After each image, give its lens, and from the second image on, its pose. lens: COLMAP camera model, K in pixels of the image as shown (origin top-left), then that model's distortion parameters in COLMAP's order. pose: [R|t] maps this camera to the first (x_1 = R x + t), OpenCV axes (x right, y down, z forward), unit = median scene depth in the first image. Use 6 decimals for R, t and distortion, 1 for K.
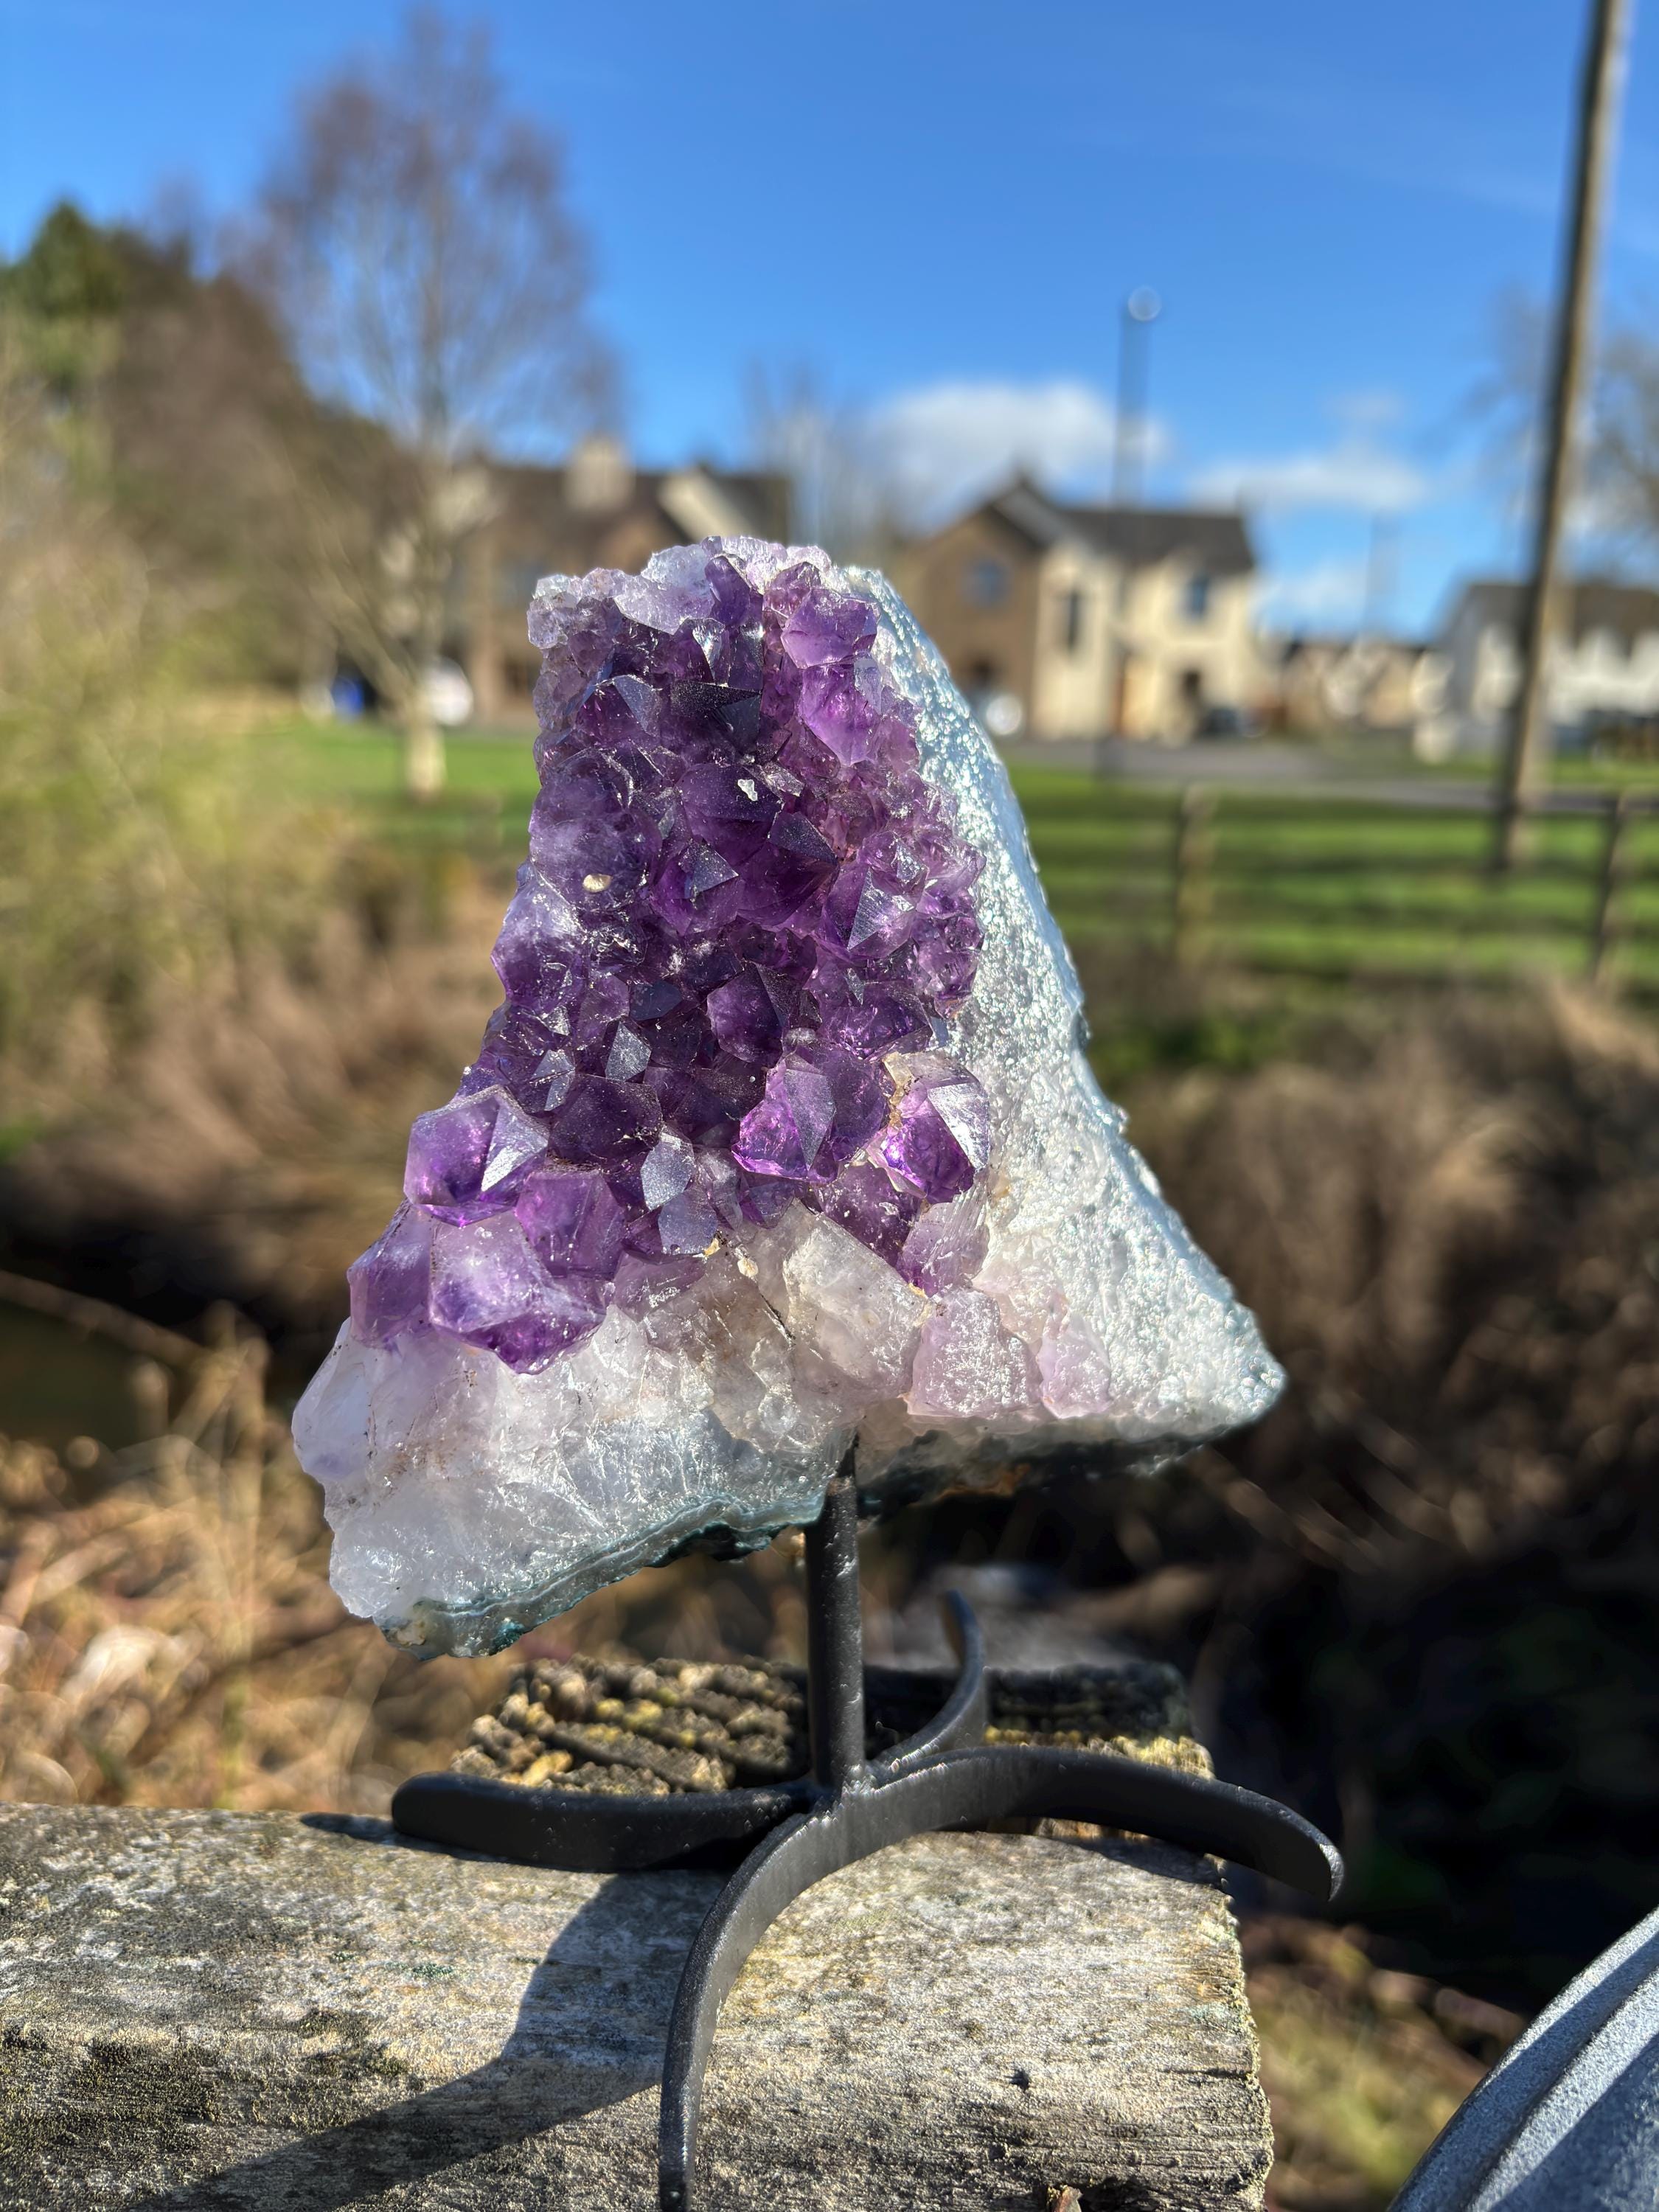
lens RADIAL K [[1783.7, 0, 815.5], [0, 1783.7, 1122.6], [0, 0, 1]] dist [-0.020037, -0.005277]
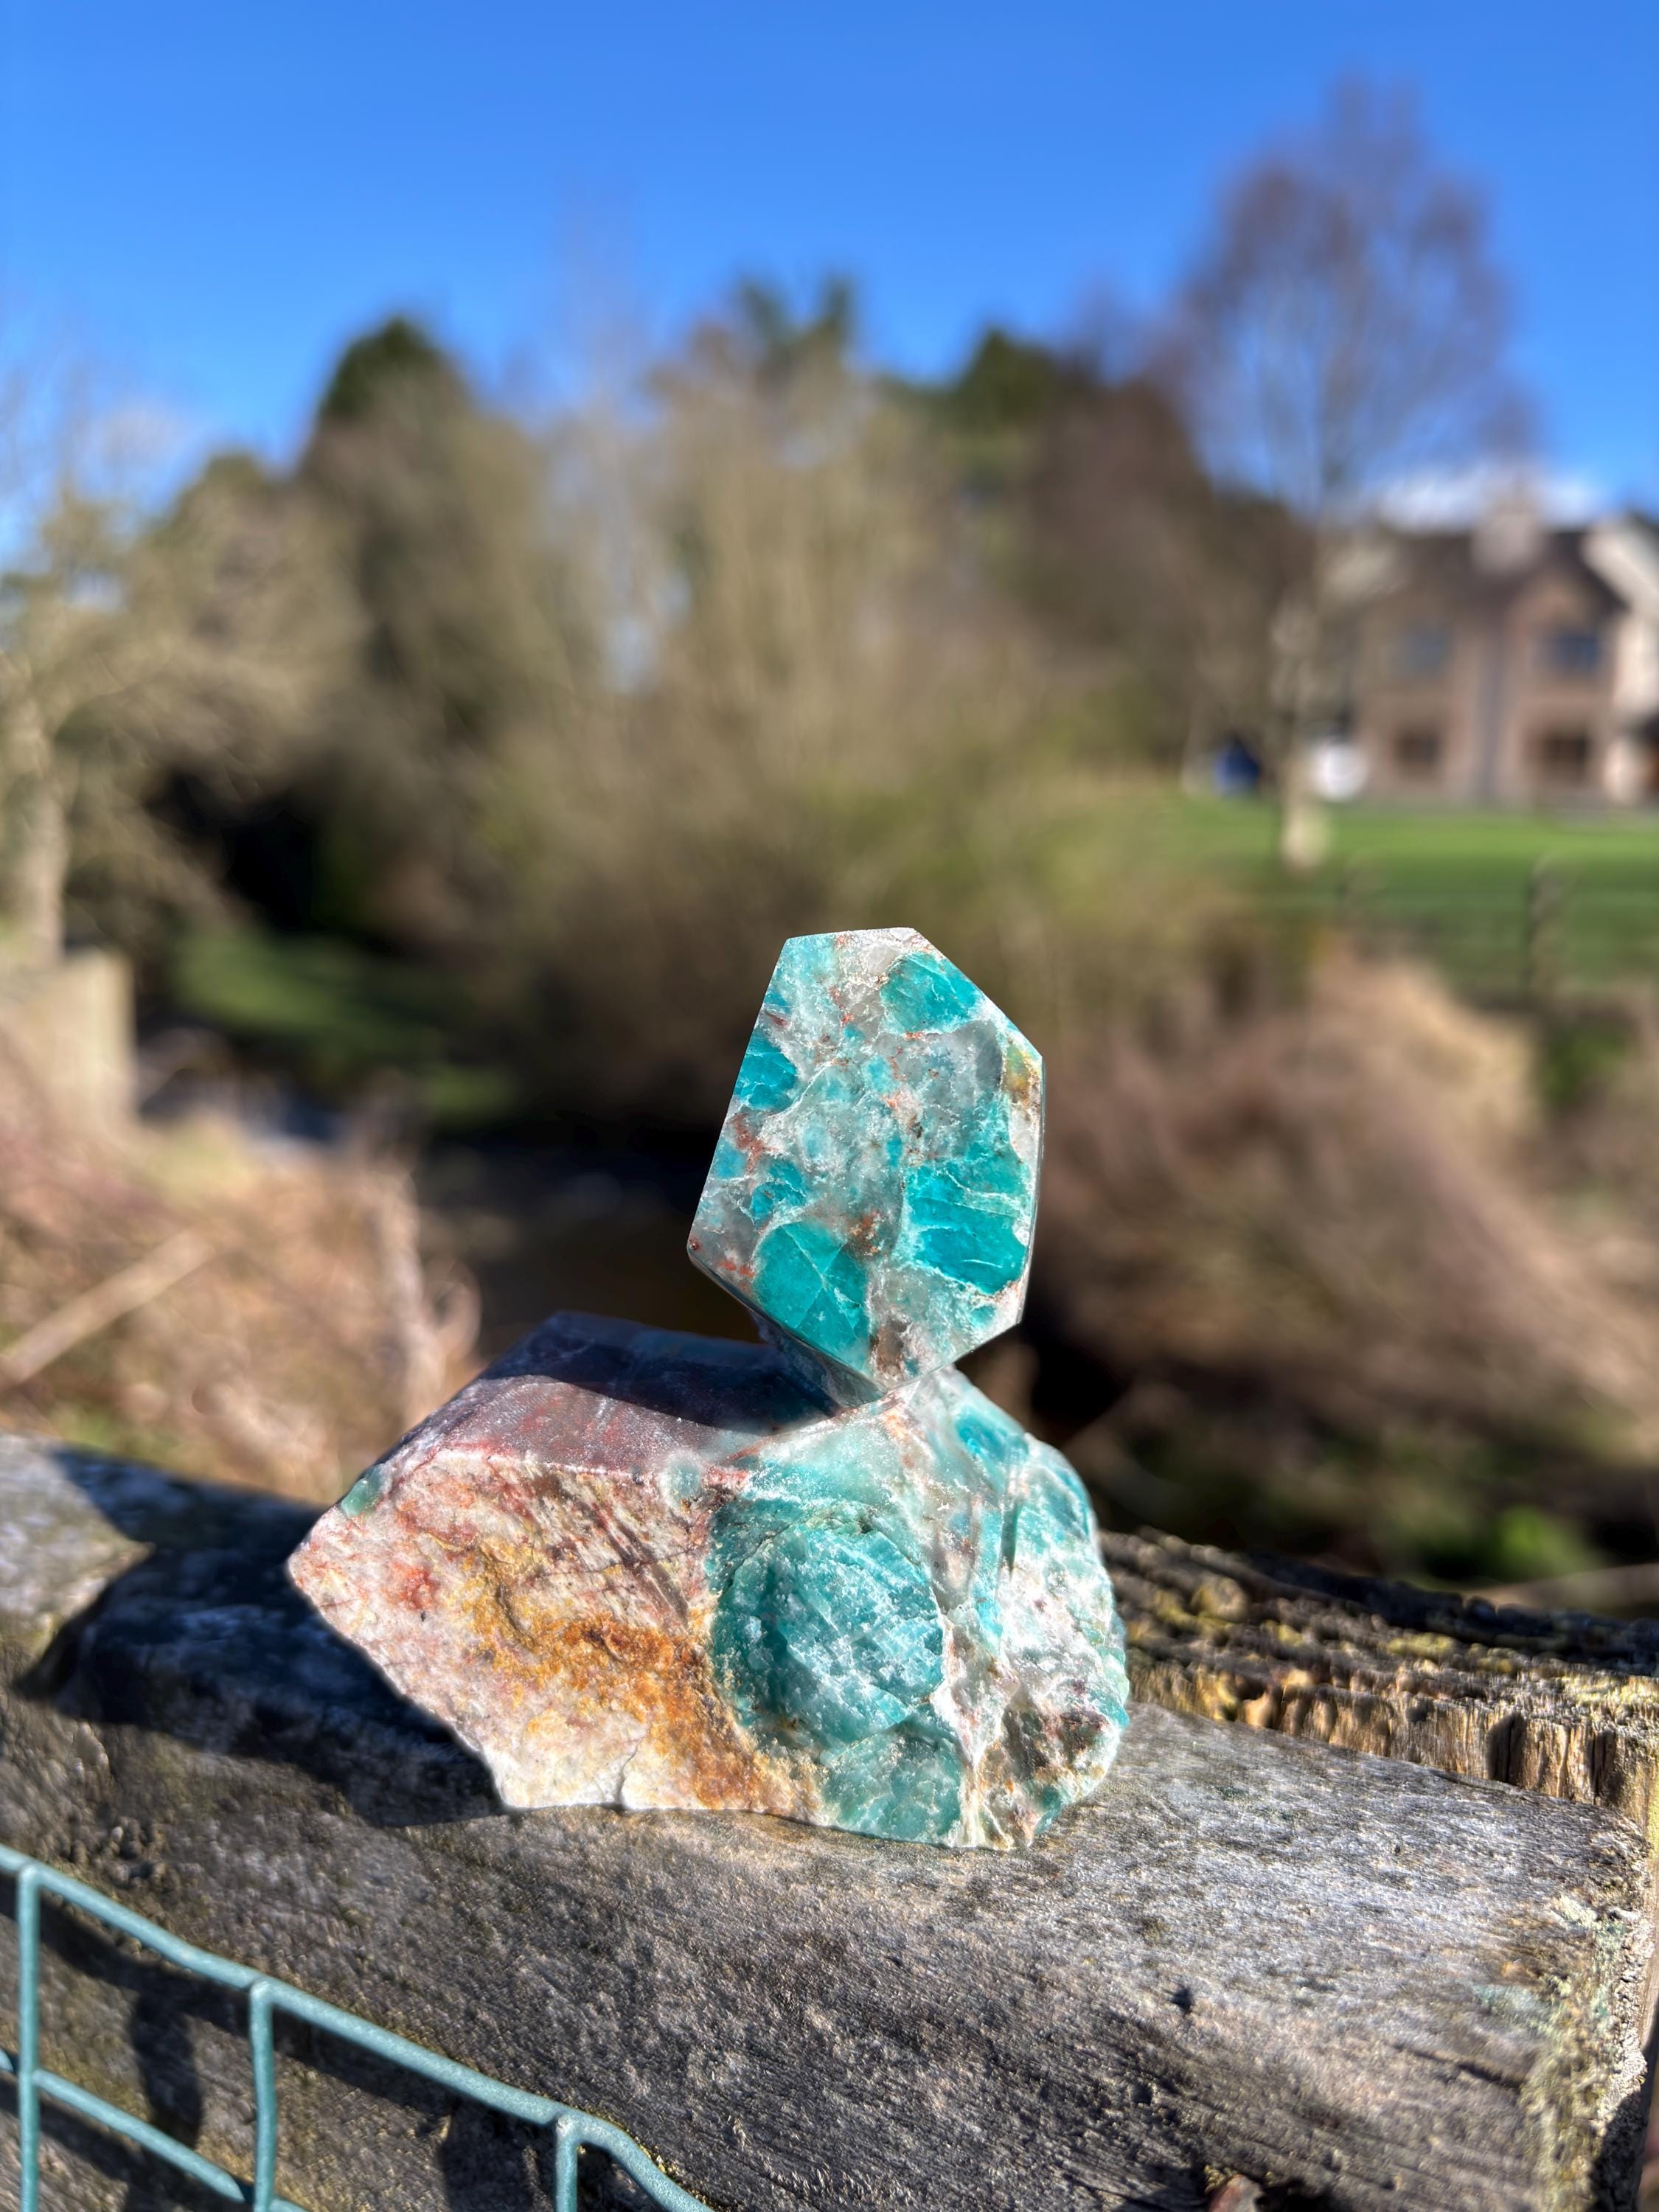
lens RADIAL K [[1814.7, 0, 799.7], [0, 1814.7, 1132.9], [0, 0, 1]] dist [-0.073876, 0.068337]
pose [[0.884263, 0.064178, -0.462558, 0.270845], [-0.083242, 0.996310, -0.020897, 0.209401], [0.459510, 0.056983, 0.886343, 0.260426]]
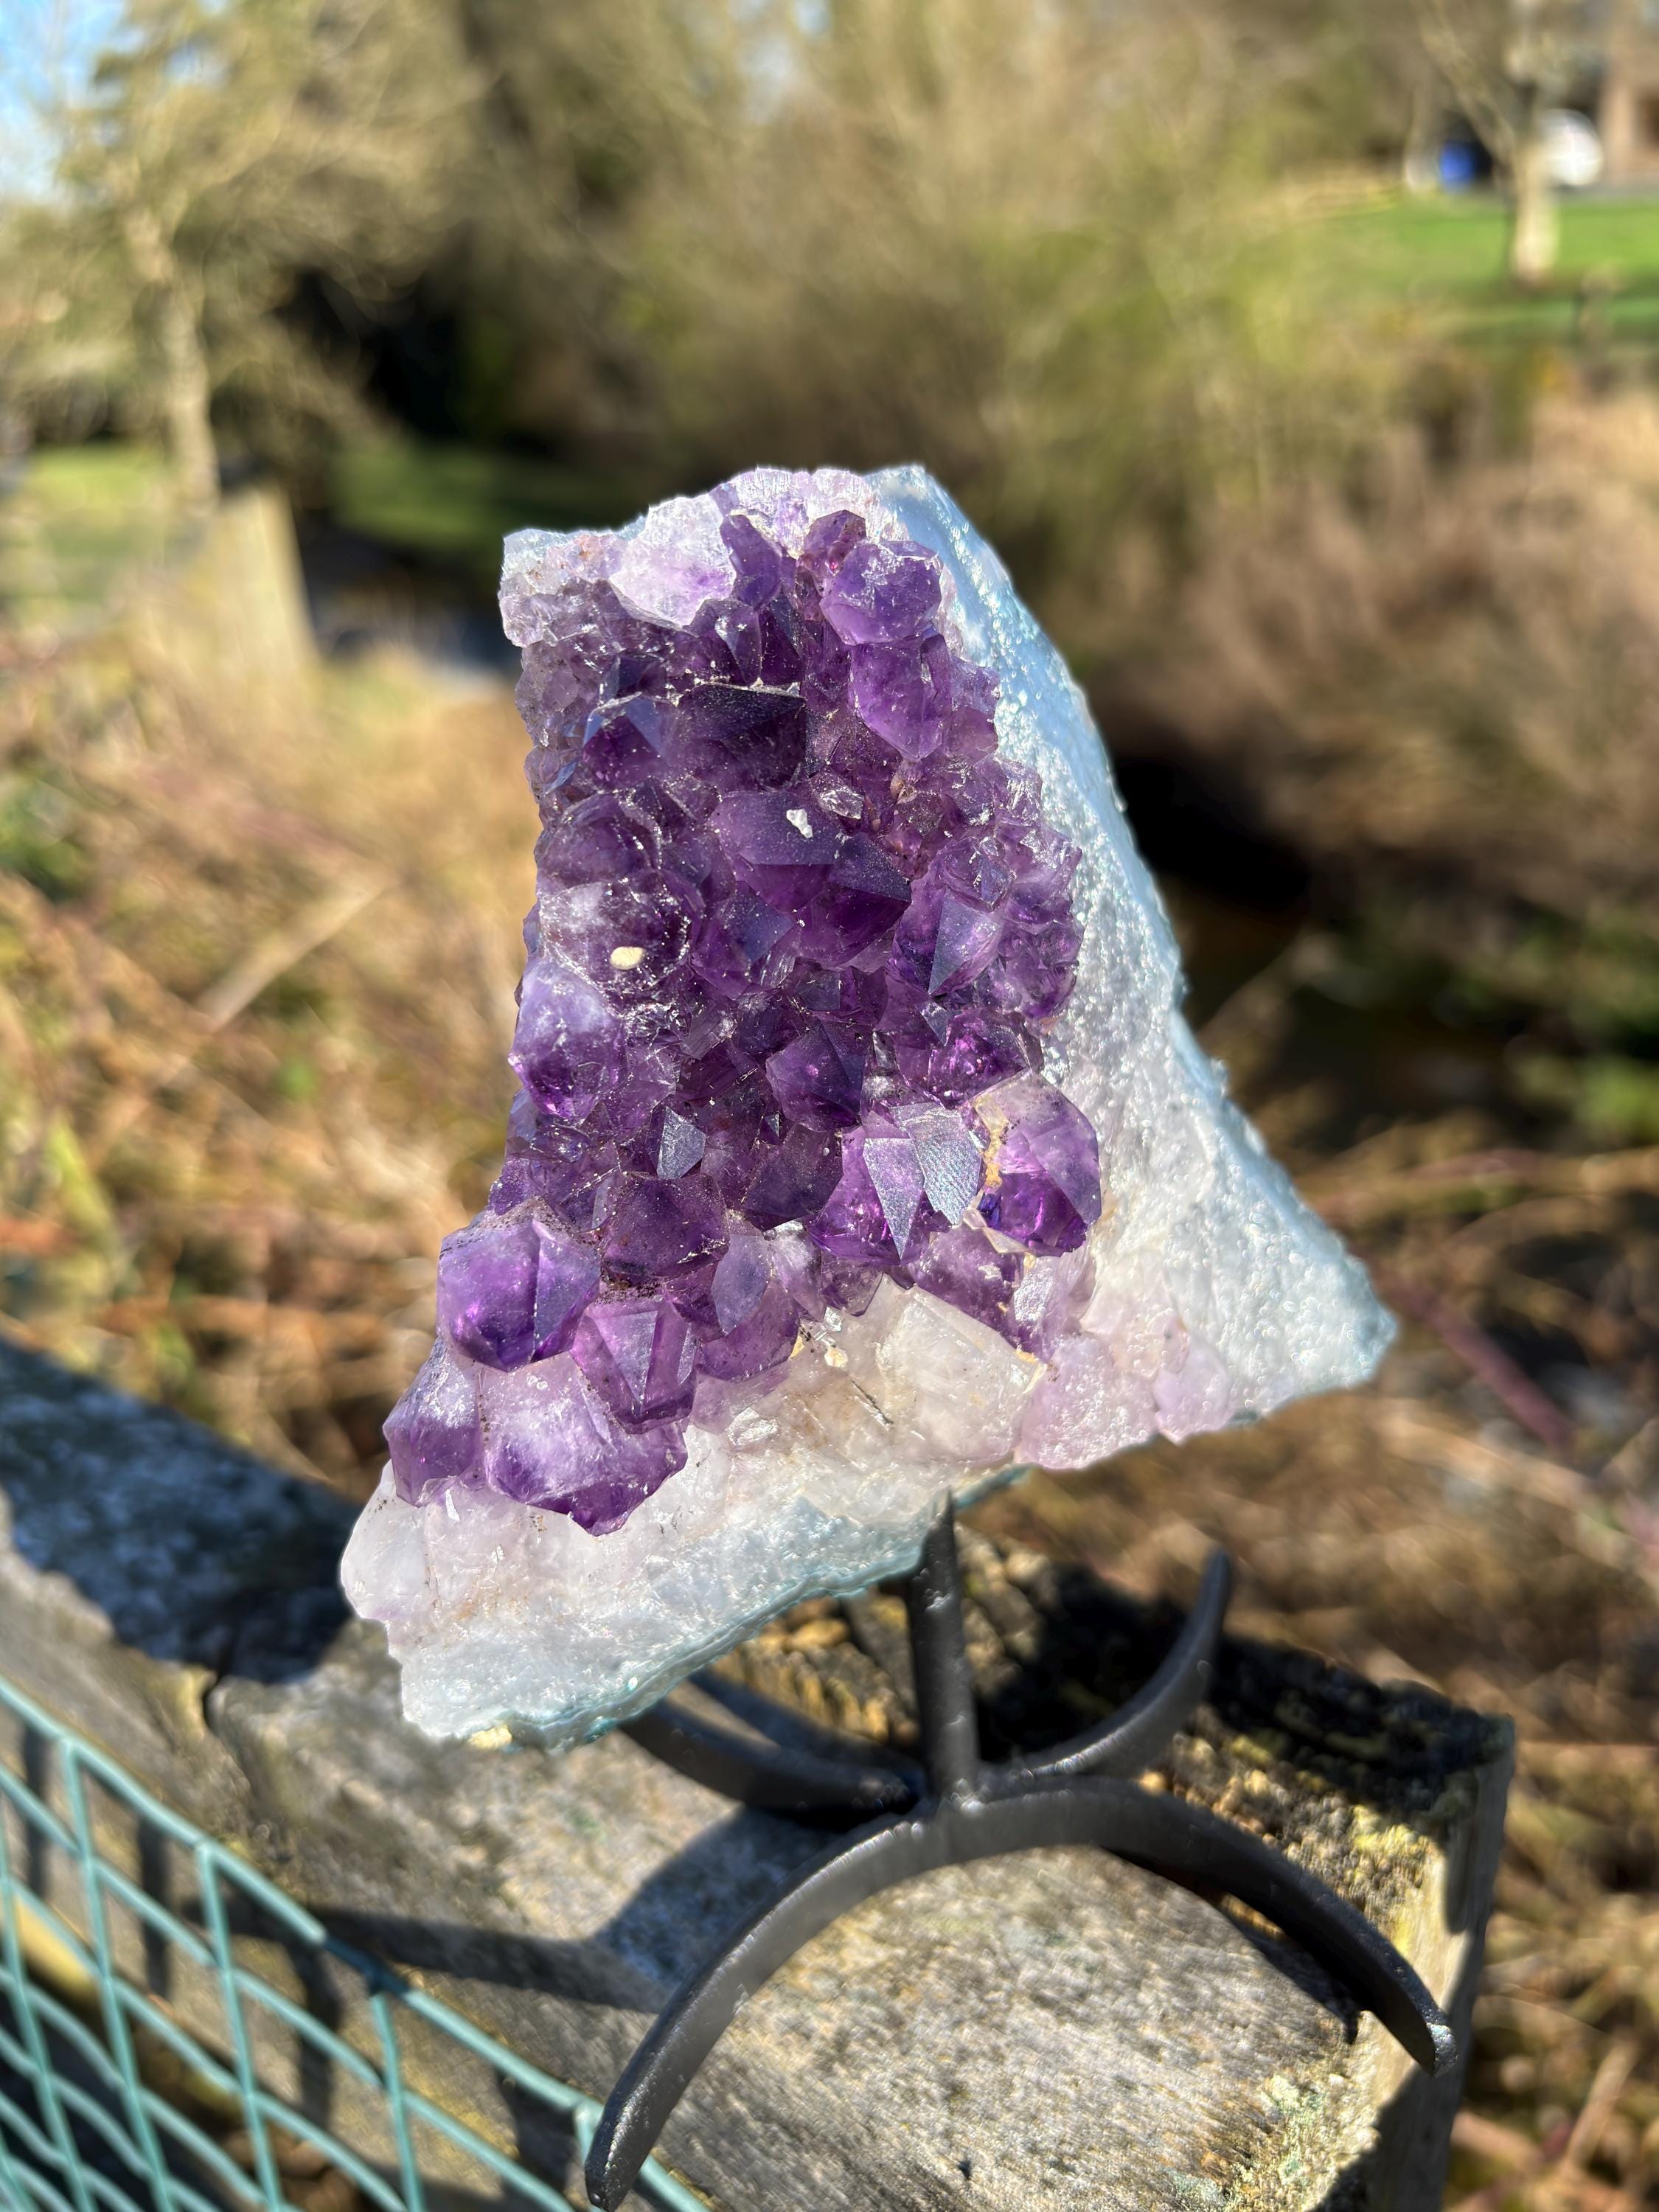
lens RADIAL K [[1783.7, 0, 799.3], [0, 1783.7, 1160.9], [0, 0, 1]] dist [-0.020037, -0.005277]
pose [[0.835666, 0.168278, -0.522824, 0.428318], [-0.017230, 0.959471, 0.281280, -0.249531], [0.548968, -0.226048, 0.804697, 0.272418]]
